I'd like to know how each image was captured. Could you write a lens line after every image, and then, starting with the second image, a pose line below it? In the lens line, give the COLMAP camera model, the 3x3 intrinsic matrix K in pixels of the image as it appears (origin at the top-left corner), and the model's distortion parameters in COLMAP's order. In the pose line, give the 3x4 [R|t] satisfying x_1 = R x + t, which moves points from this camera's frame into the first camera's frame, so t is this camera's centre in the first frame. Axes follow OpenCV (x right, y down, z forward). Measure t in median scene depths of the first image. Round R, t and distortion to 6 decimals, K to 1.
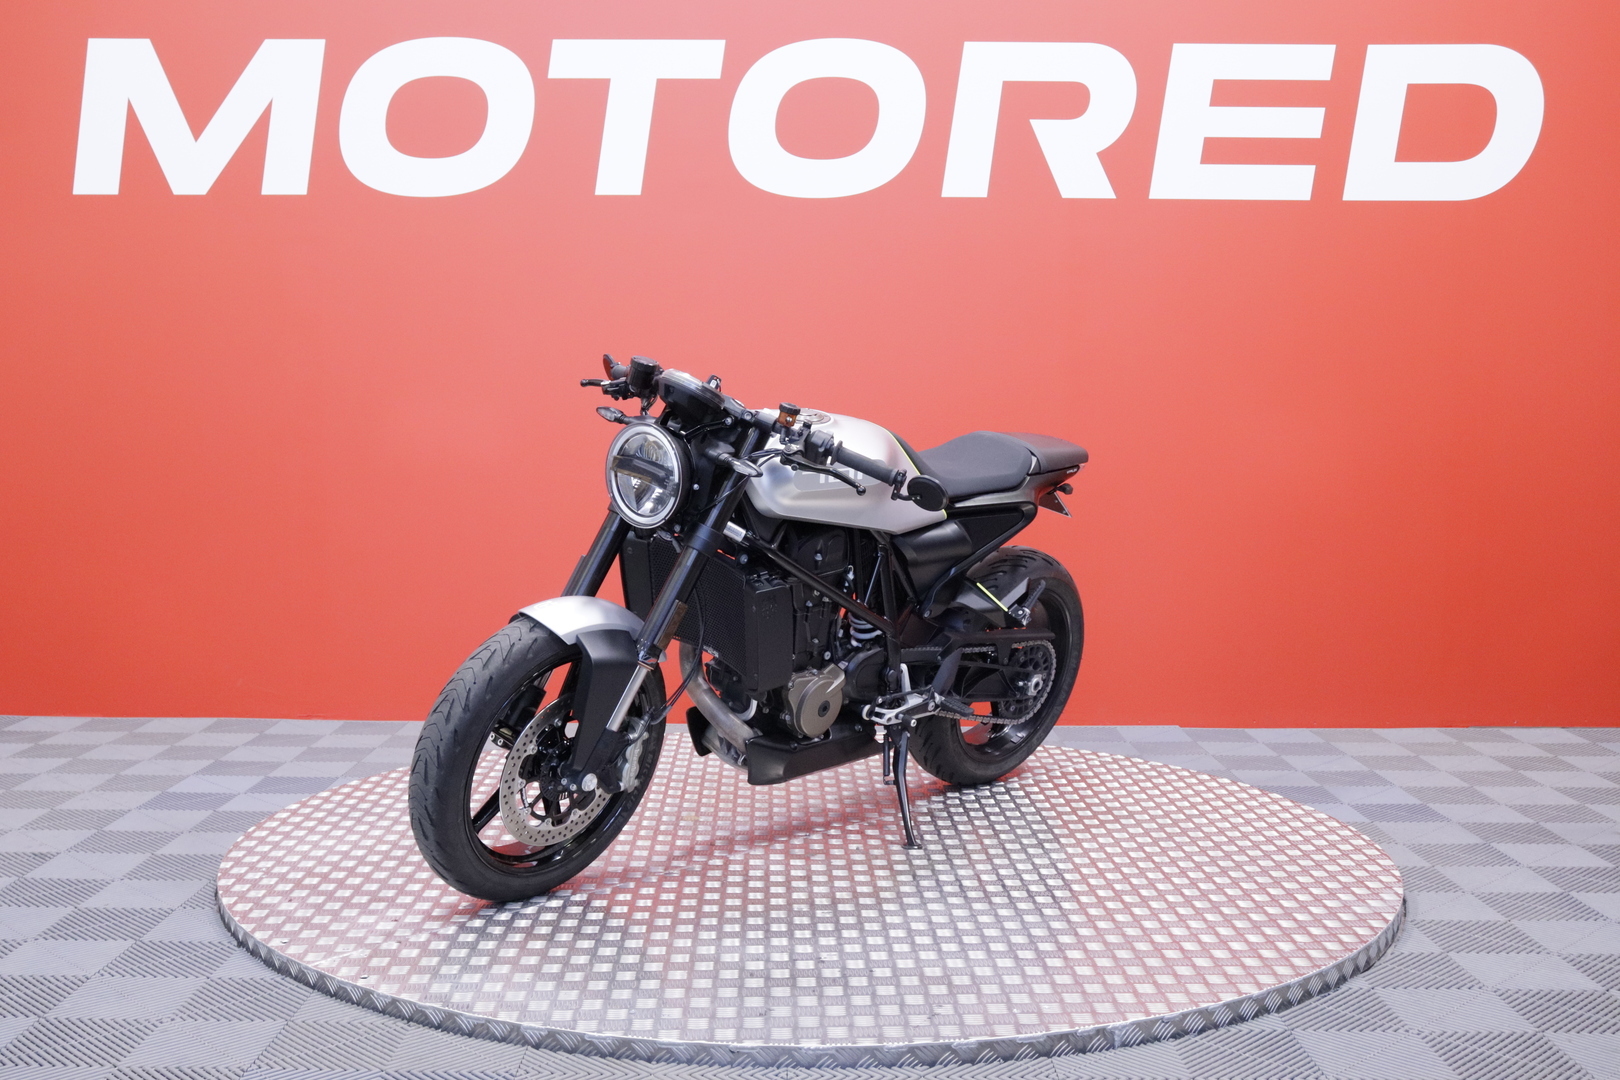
lens RADIAL K [[1768.7, 0, 810.0], [0, 1768.7, 540.0], [0, 0, 1]] dist [-0.001318, -0.001754]
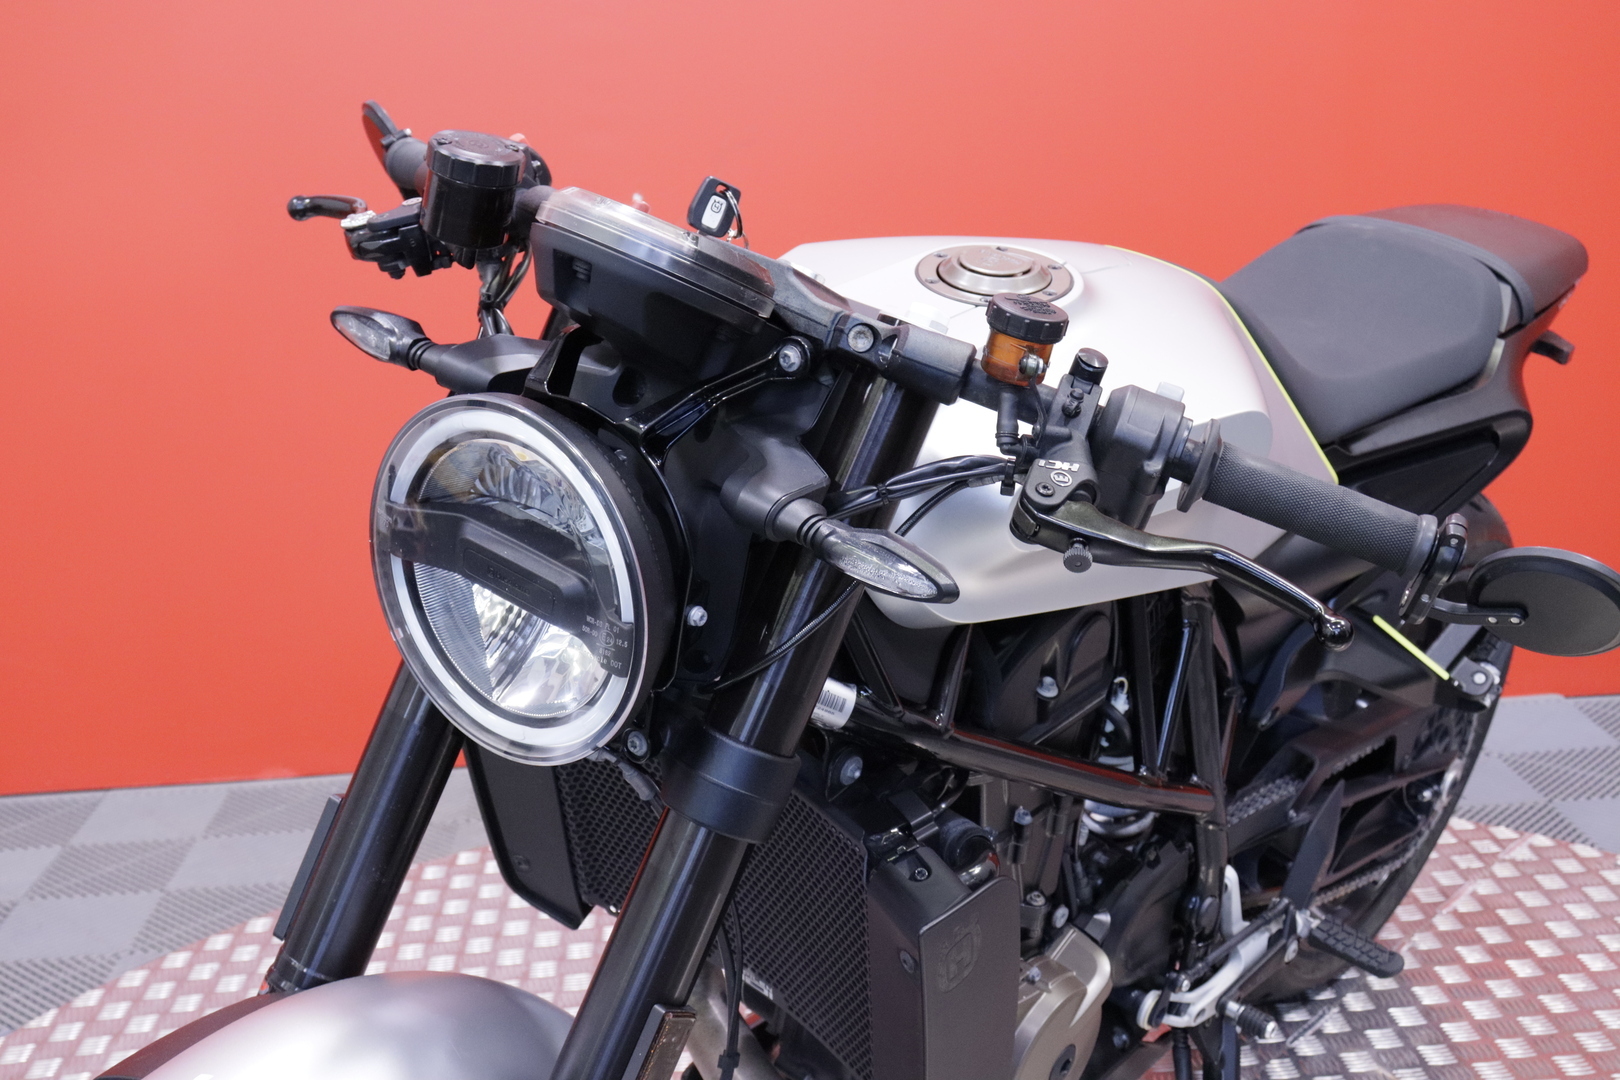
lens RADIAL K [[2028.0, 0, 810.0], [0, 2028.0, 540.0], [0, 0, 1]] dist [0.024893, 0.030826]
pose [[0.997192, -0.068232, 0.030877, -0.054883], [0.062354, 0.984759, 0.162364, -0.091124], [-0.041485, -0.159983, 0.986248, 0.676465]]
